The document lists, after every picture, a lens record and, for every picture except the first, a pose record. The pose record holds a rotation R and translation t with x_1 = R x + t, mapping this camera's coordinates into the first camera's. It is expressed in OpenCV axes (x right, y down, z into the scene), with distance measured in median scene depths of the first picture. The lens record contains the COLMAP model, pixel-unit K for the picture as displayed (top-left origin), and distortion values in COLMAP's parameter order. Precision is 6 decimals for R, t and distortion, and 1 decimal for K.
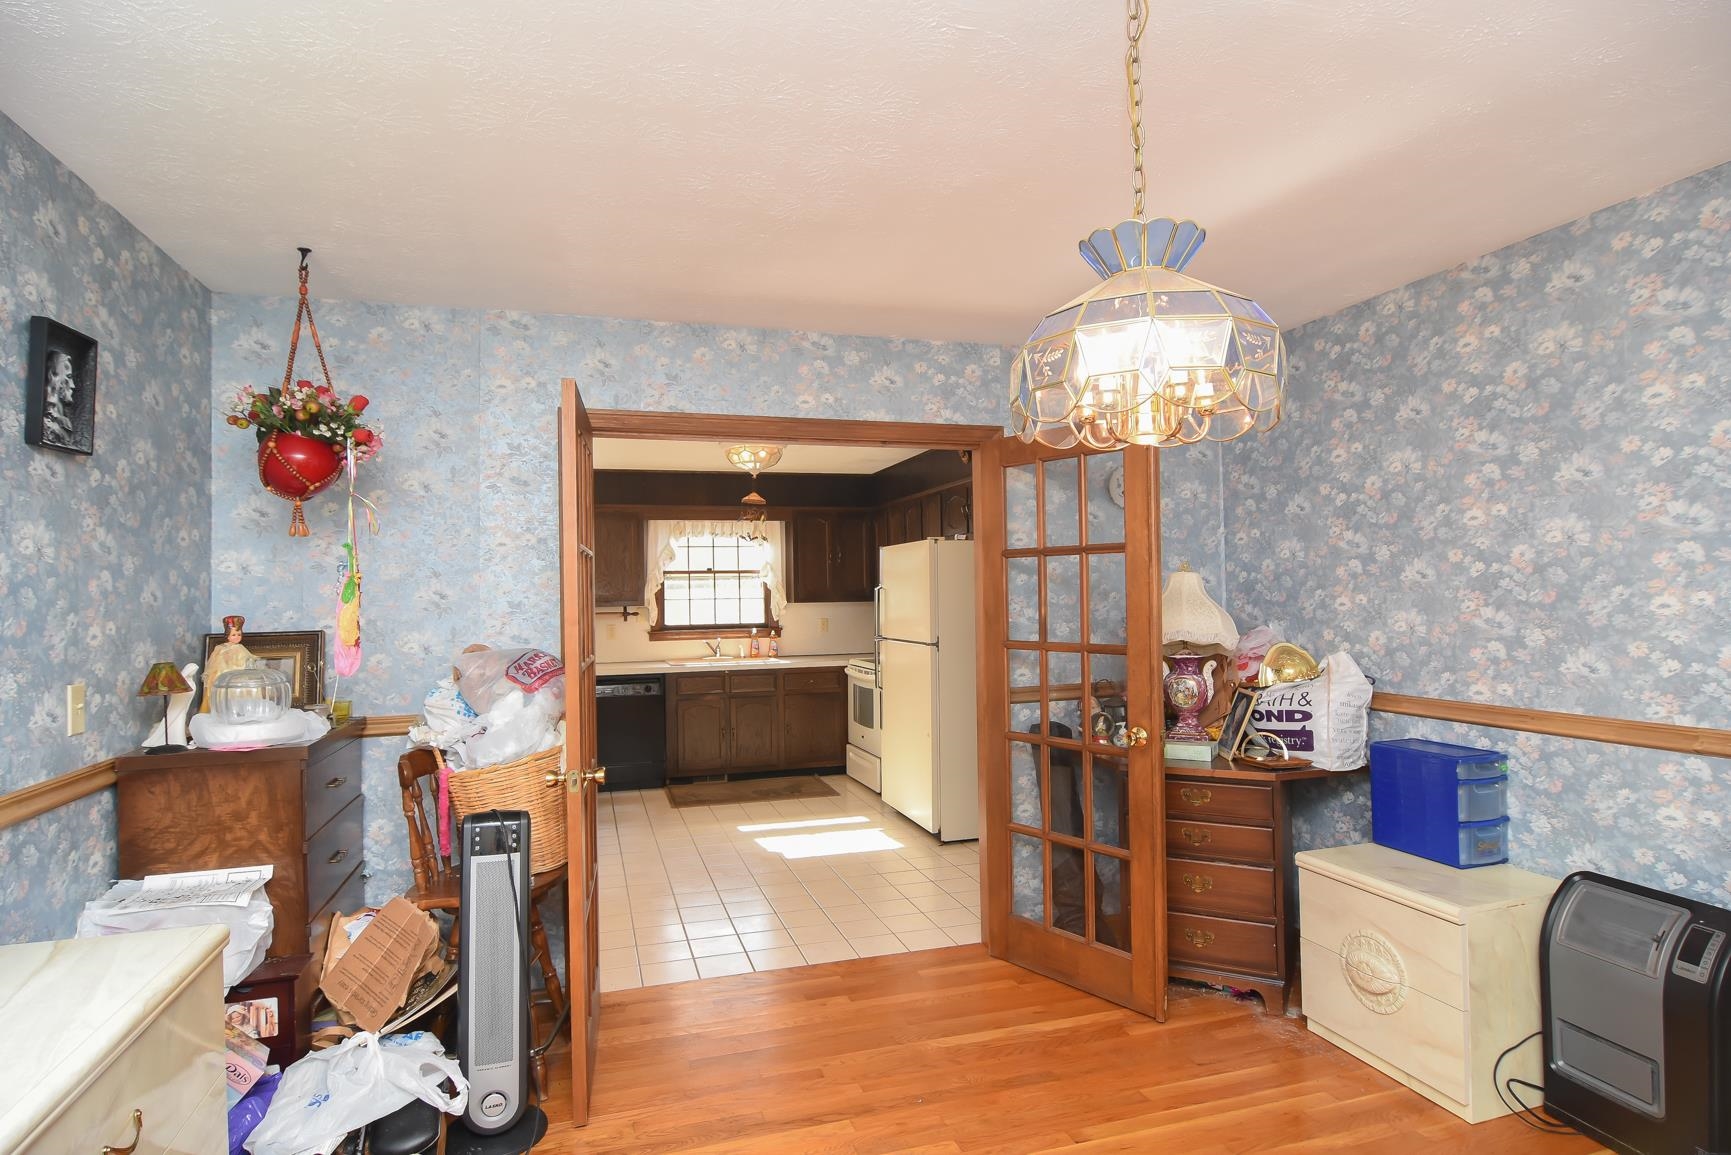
lens RADIAL K [[937.2, 0, 865.5], [0, 937.2, 577.5], [0, 0, 1]] dist [-0.000247, -0.000943]
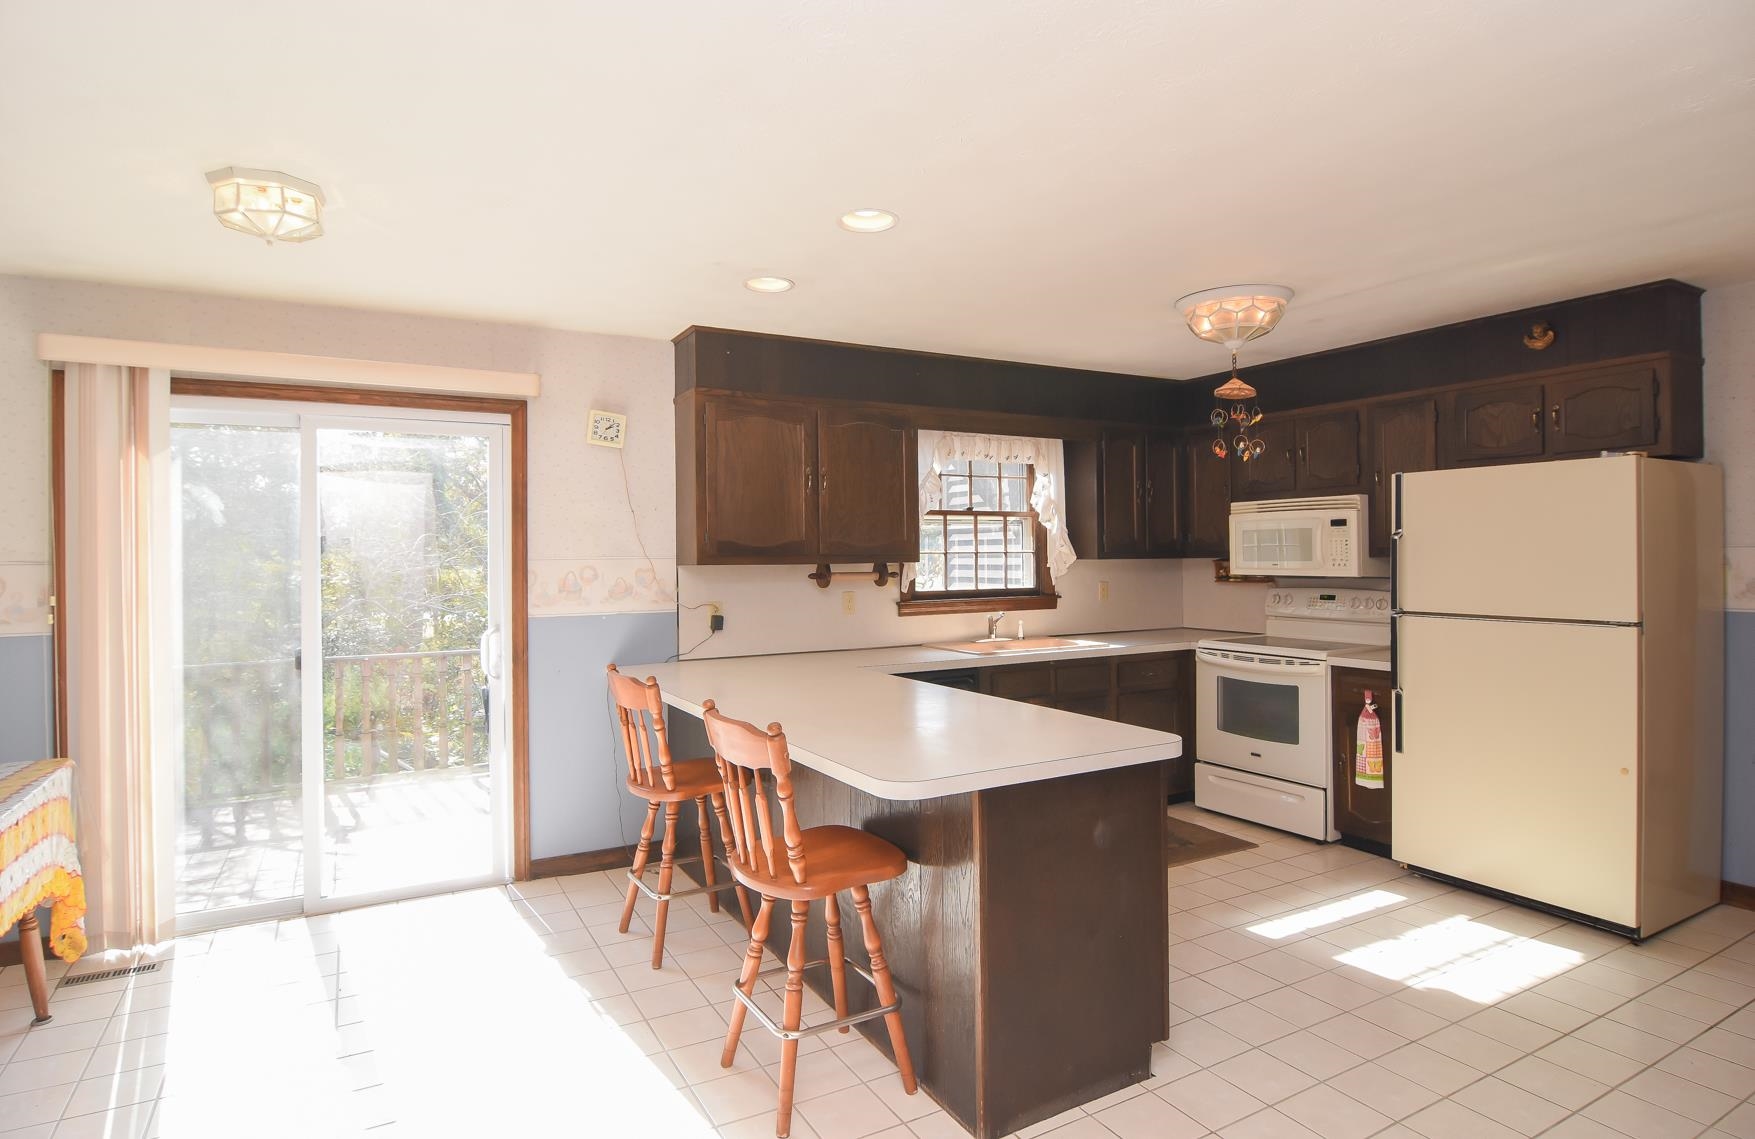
lens RADIAL K [[942.1, 0, 868.5], [0, 942.1, 552.3], [0, 0, 1]] dist [-0.010826, -0.001153]
pose [[0.976679, 0.006770, 0.214600, -0.443534], [-0.009973, 0.999854, 0.013850, 0.016035], [-0.214475, -0.015667, 0.976604, 0.403129]]
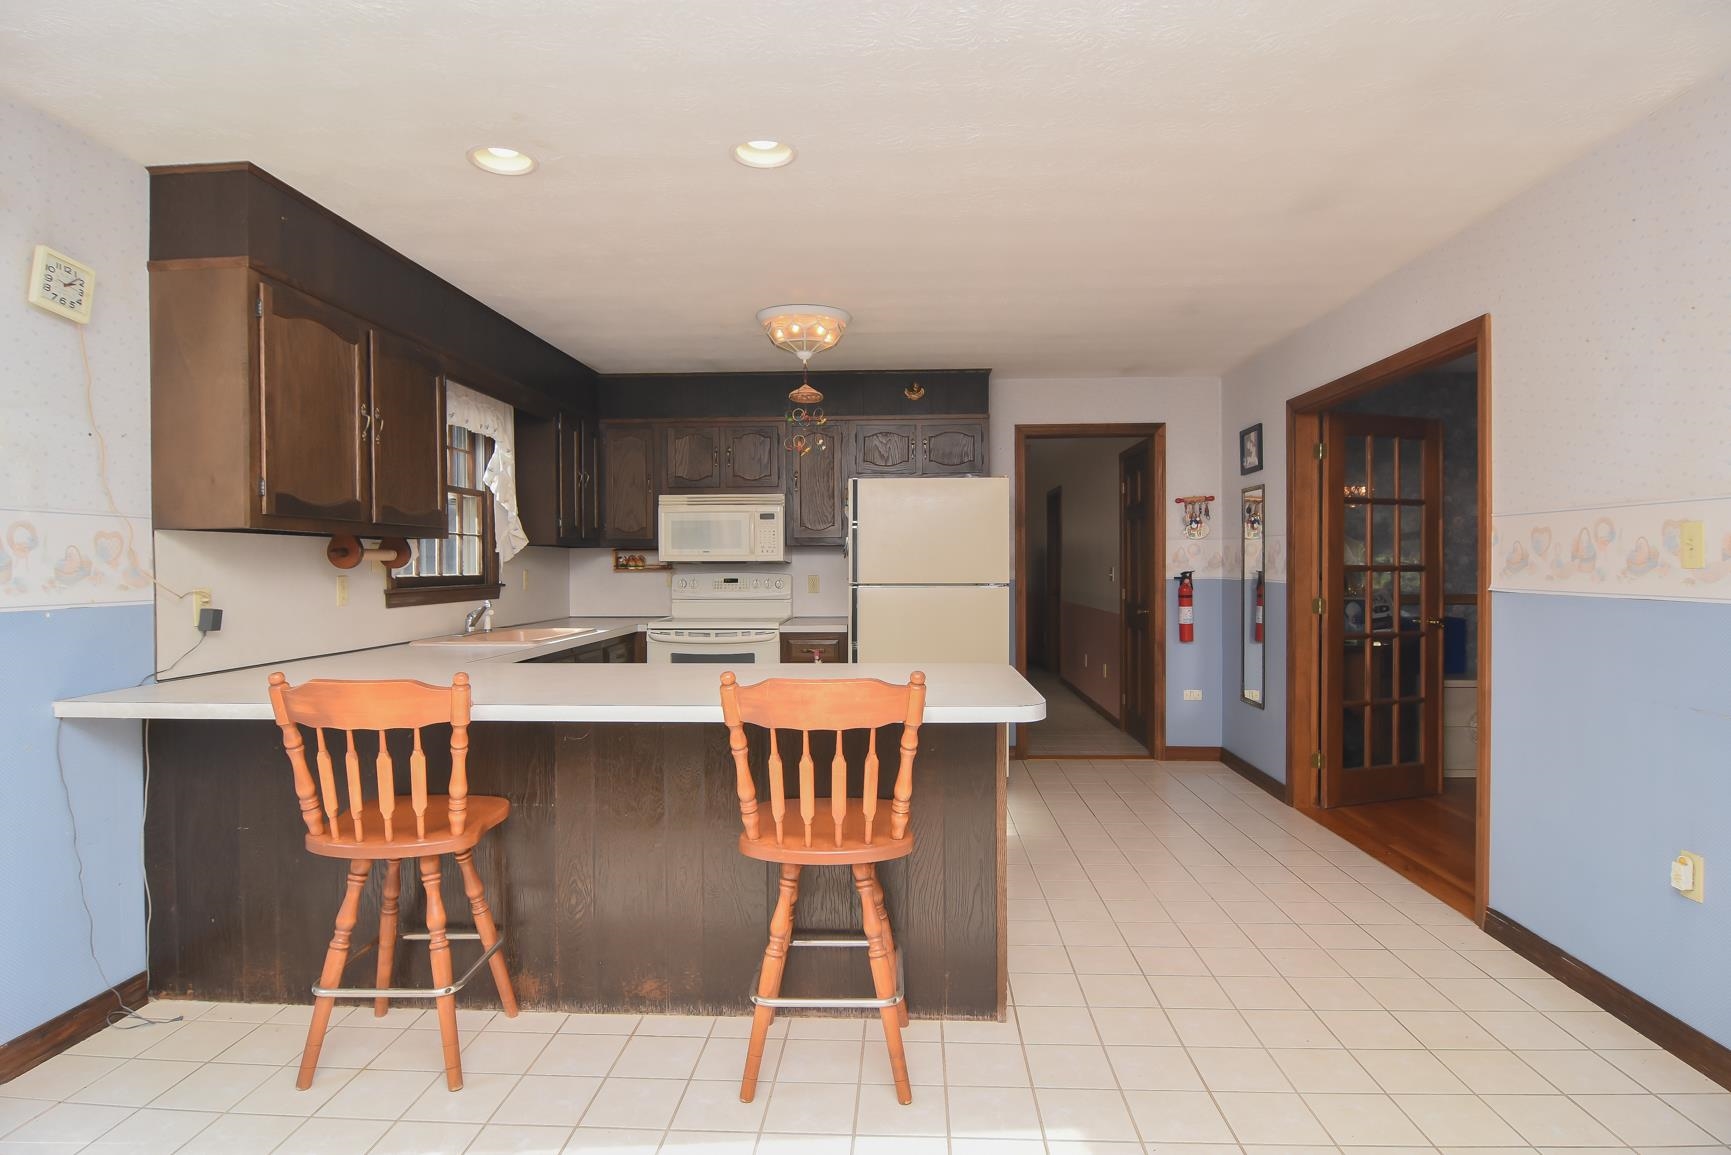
lens RADIAL K [[927.9, 0, 858.9], [0, 927.9, 574.1], [0, 0, 1]] dist [-0.001142, -0.013580]
pose [[0.336844, 0.003706, 0.941553, -0.709097], [-0.019205, 0.999811, 0.002936, 0.047990], [-0.941364, -0.019072, 0.336852, 0.649697]]
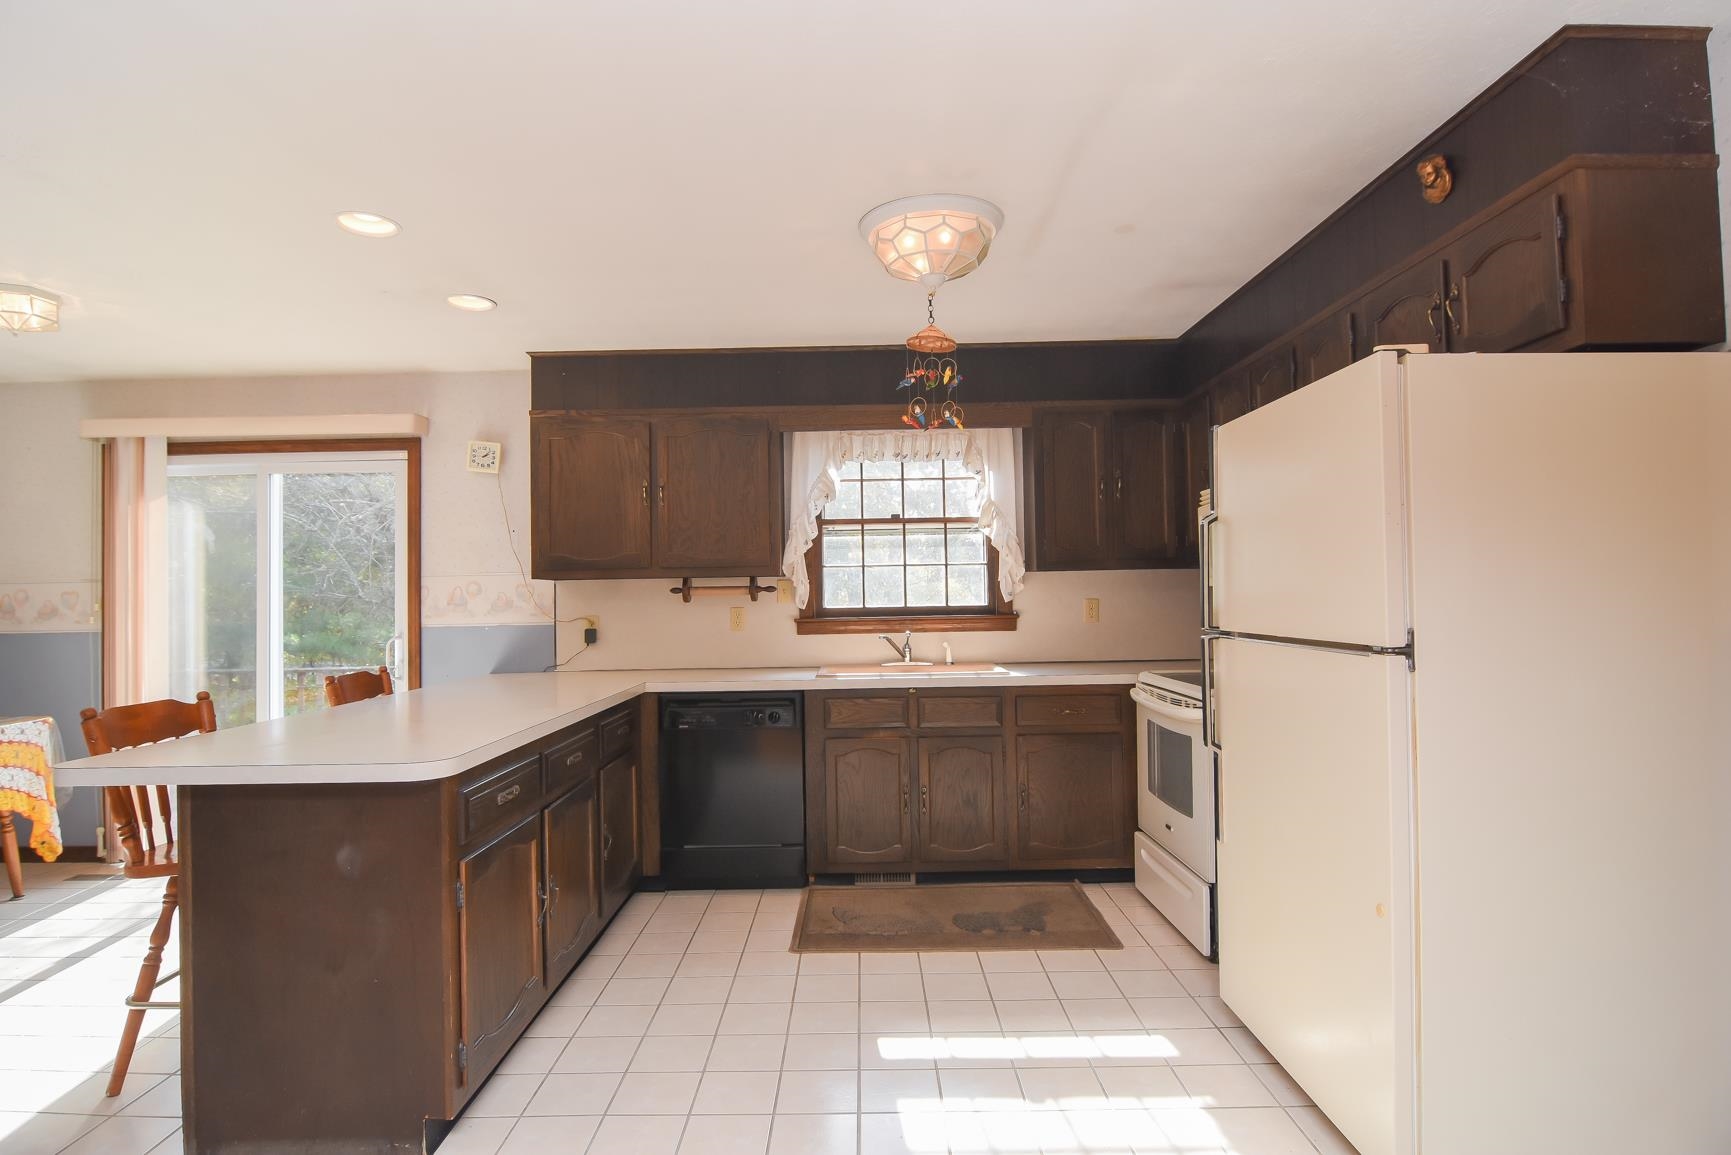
lens RADIAL K [[927.9, 0, 858.9], [0, 927.9, 574.1], [0, 0, 1]] dist [-0.001142, -0.013580]
pose [[0.956073, -0.007886, -0.293024, -0.015890], [0.008107, 0.999967, -0.000462, 0.032907], [0.293018, -0.001933, 0.956105, 0.485318]]
